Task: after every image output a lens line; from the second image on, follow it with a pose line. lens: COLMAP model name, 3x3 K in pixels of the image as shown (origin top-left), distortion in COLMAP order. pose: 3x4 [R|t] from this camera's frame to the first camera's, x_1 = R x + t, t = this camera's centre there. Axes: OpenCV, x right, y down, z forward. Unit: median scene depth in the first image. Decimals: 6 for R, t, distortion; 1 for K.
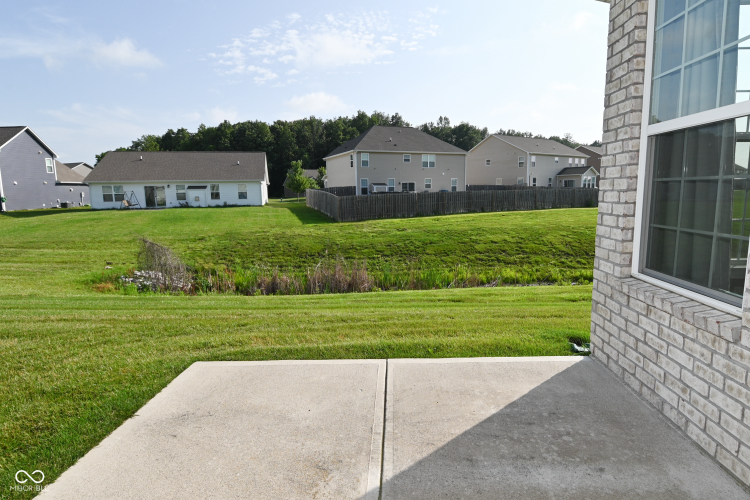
lens RADIAL K [[398.0, 0, 375.5], [0, 398.0, 249.0], [0, 0, 1]] dist [-0.013788, -0.002077]
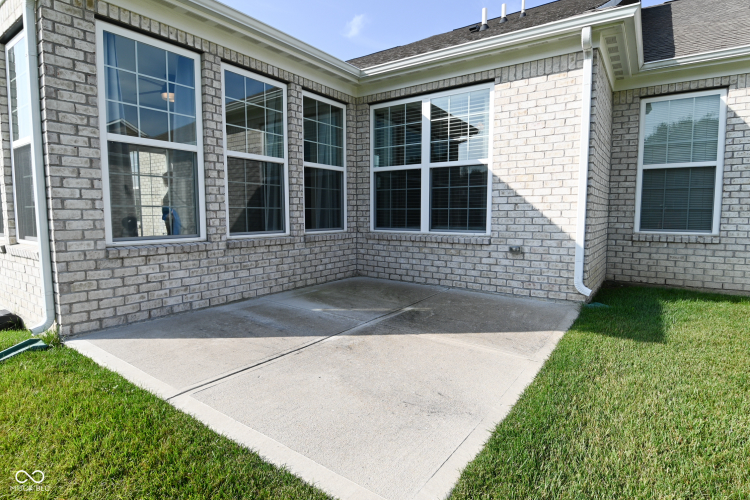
lens RADIAL K [[398.0, 0, 371.0], [0, 398.0, 249.9], [0, 0, 1]] dist [-0.013788, -0.002077]
pose [[-0.838966, -0.034918, 0.543063, -0.849126], [0.090999, 0.974886, 0.203266, -0.113760], [-0.536522, 0.219951, -0.814718, 1.741531]]
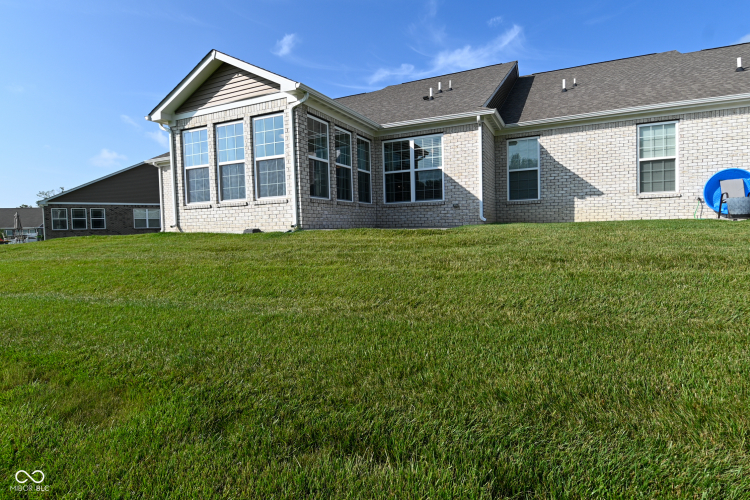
lens RADIAL K [[398.0, 0, 377.1], [0, 398.0, 249.7], [0, 0, 1]] dist [-0.013788, -0.002077]
pose [[-0.920061, 0.018952, 0.391317, -1.156730], [0.096532, 0.979001, 0.179551, -0.077145], [-0.379697, 0.202973, -0.902570, 3.401275]]
